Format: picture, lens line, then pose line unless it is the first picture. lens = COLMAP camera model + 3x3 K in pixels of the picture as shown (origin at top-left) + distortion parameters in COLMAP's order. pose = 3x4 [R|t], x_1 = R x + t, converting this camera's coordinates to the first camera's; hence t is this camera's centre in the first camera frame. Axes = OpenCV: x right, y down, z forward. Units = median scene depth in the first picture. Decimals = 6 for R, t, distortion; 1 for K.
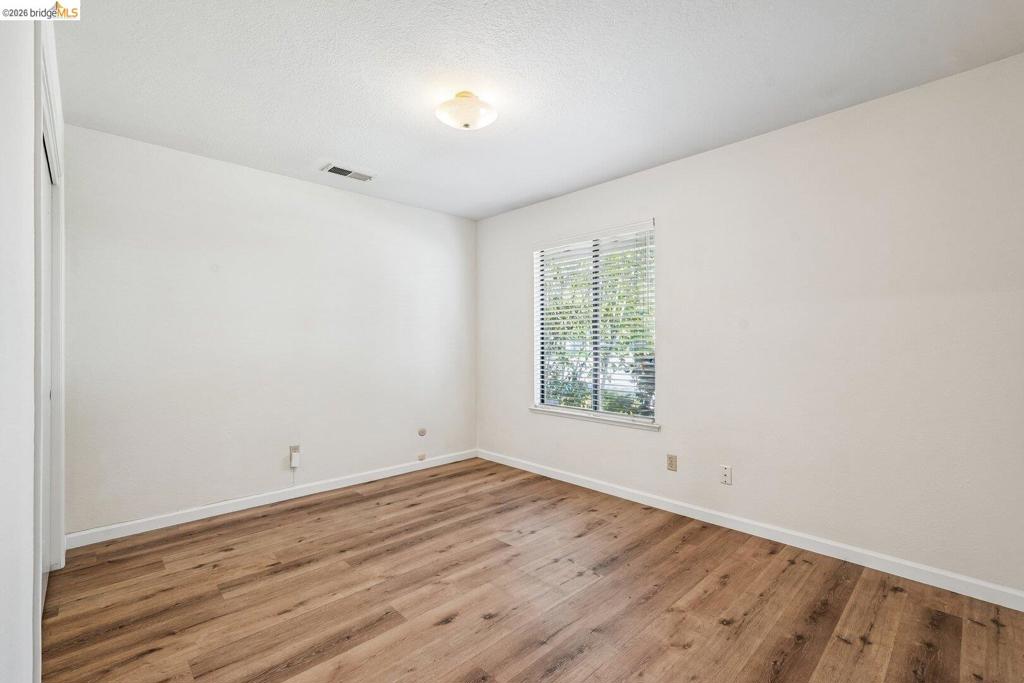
lens RADIAL K [[446.8, 0, 512.0], [0, 446.8, 341.5], [0, 0, 1]] dist [-0.001569, 0.006720]
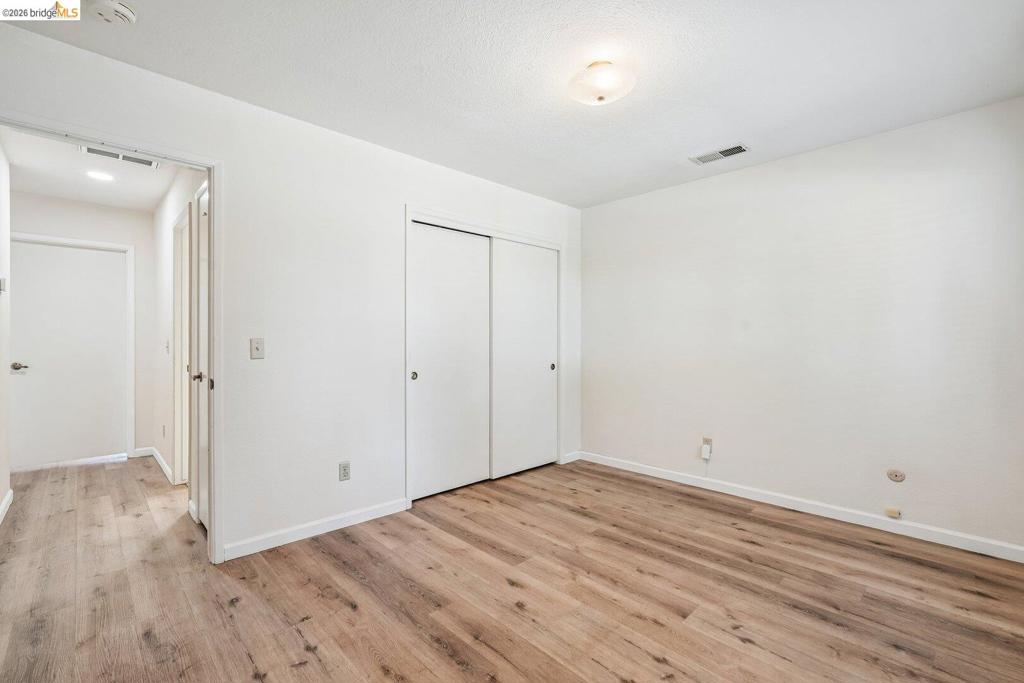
lens RADIAL K [[446.8, 0, 512.0], [0, 446.8, 341.5], [0, 0, 1]] dist [-0.001569, 0.006720]
pose [[0.009906, 0.000555, -0.999951, 0.652895], [0.009024, 0.999959, 0.000644, 0.006123], [0.999910, -0.009030, 0.009900, 0.655008]]
